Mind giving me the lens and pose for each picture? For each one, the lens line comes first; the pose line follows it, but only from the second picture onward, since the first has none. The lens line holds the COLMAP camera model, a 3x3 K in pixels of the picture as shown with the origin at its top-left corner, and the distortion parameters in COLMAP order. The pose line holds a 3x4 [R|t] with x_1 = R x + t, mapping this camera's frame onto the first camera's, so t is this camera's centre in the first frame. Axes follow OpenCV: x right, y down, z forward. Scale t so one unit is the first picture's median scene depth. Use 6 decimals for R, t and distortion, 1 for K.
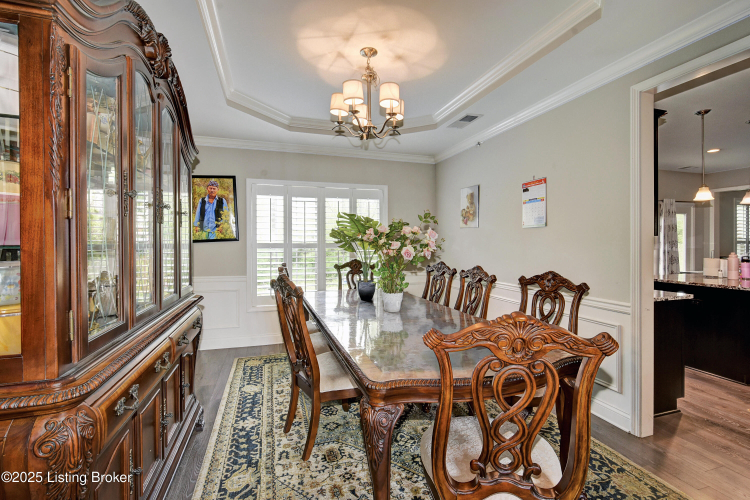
lens RADIAL K [[338.0, 0, 375.9], [0, 338.0, 245.8], [0, 0, 1]] dist [-0.000325, -0.000649]
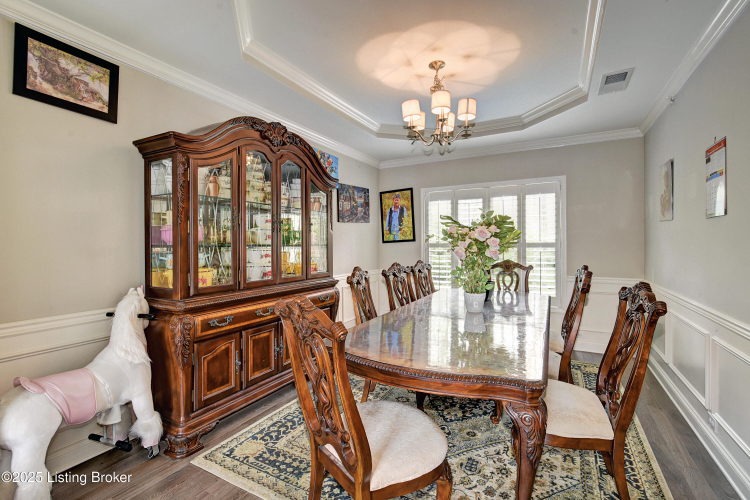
lens RADIAL K [[338.0, 0, 375.9], [0, 338.0, 245.8], [0, 0, 1]] dist [-0.000325, -0.000649]
pose [[0.694849, 0.001505, -0.719154, 0.366499], [-0.002382, 0.999997, -0.000209, 0.001448], [0.719151, 0.001859, 0.694851, 0.069283]]
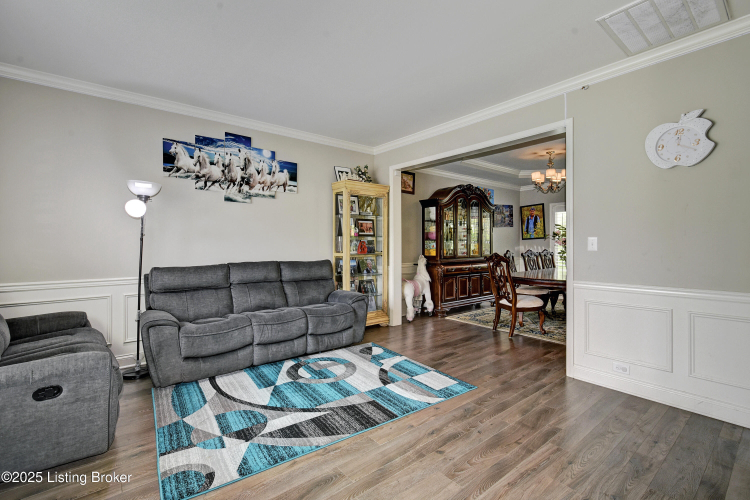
lens RADIAL K [[338.0, 0, 375.9], [0, 338.0, 245.8], [0, 0, 1]] dist [-0.000325, -0.000649]
pose [[0.366605, 0.002894, -0.930372, 0.965938], [-0.004426, 0.999989, 0.001366, 0.025613], [0.930366, 0.003617, 0.366614, -0.519630]]
